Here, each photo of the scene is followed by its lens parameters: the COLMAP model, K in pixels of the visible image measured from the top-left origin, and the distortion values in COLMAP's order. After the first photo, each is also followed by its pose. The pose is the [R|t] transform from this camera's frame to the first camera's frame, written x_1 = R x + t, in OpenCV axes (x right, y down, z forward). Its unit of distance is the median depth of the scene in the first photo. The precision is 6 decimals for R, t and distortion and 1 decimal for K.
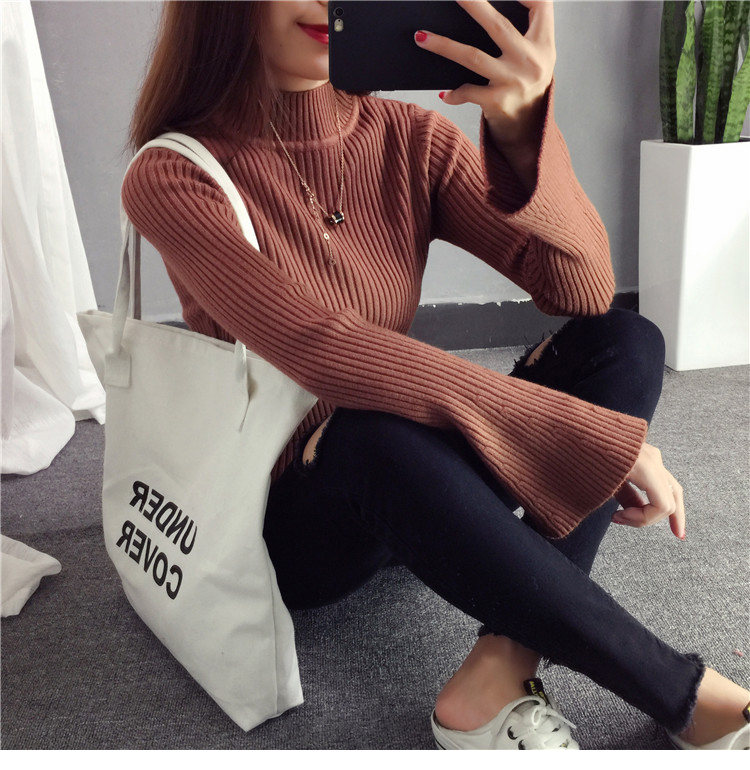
lens RADIAL K [[874.7, 0, 373.5], [0, 874.7, 381.9], [0, 0, 1]] dist [0.088537, -0.112661]
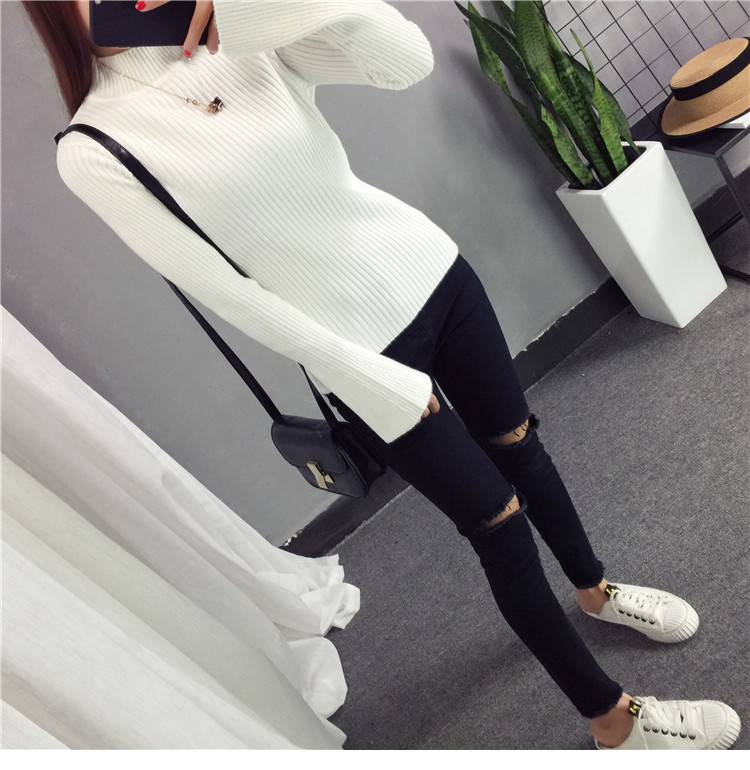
lens RADIAL K [[870.2, 0, 374.0], [0, 870.2, 380.7], [0, 0, 1]] dist [0.097297, -0.153133]
pose [[0.815541, -0.577242, -0.041039, -0.005956], [0.577985, 0.808963, 0.107293, -0.371643], [-0.028735, -0.111222, 0.993380, -0.260654]]
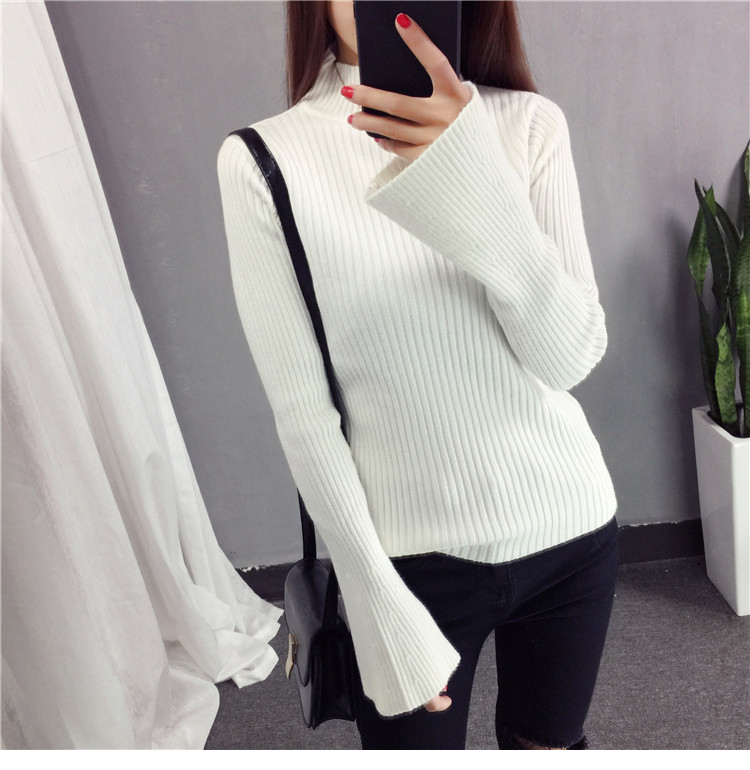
lens RADIAL K [[868.8, 0, 375.0], [0, 868.8, 385.0], [0, 0, 1]] dist [0.096759, -0.149610]
pose [[0.987093, -0.063414, -0.147055, 0.082700], [0.071675, 0.996094, 0.051568, -0.427175], [0.143211, -0.061442, 0.987783, -0.149951]]
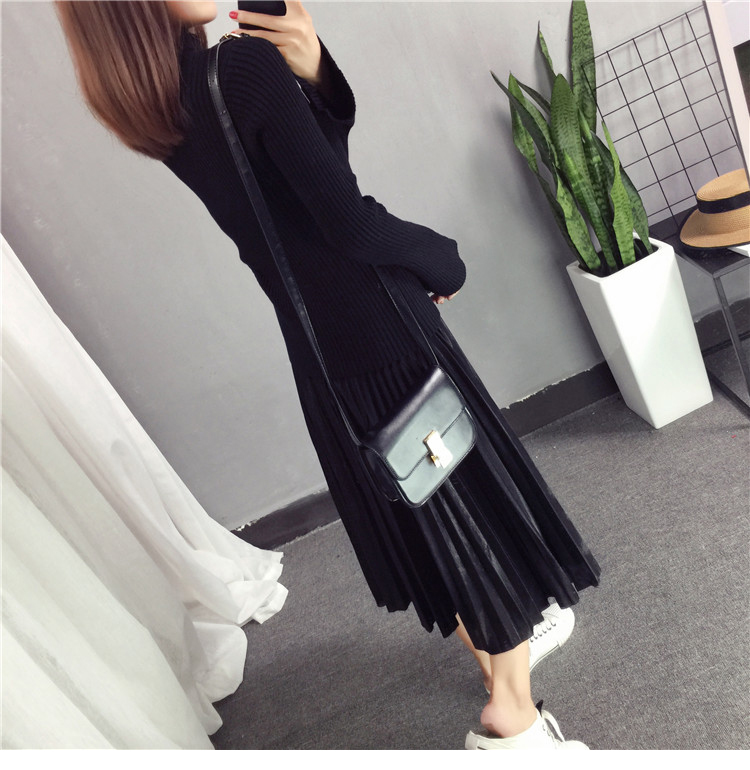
lens RADIAL K [[874.7, 0, 373.5], [0, 874.7, 381.9], [0, 0, 1]] dist [0.088537, -0.112661]
pose [[0.925875, -0.355006, -0.129331, 0.169214], [0.366564, 0.926970, 0.079738, -0.354887], [0.091579, -0.121236, 0.988390, -0.307130]]
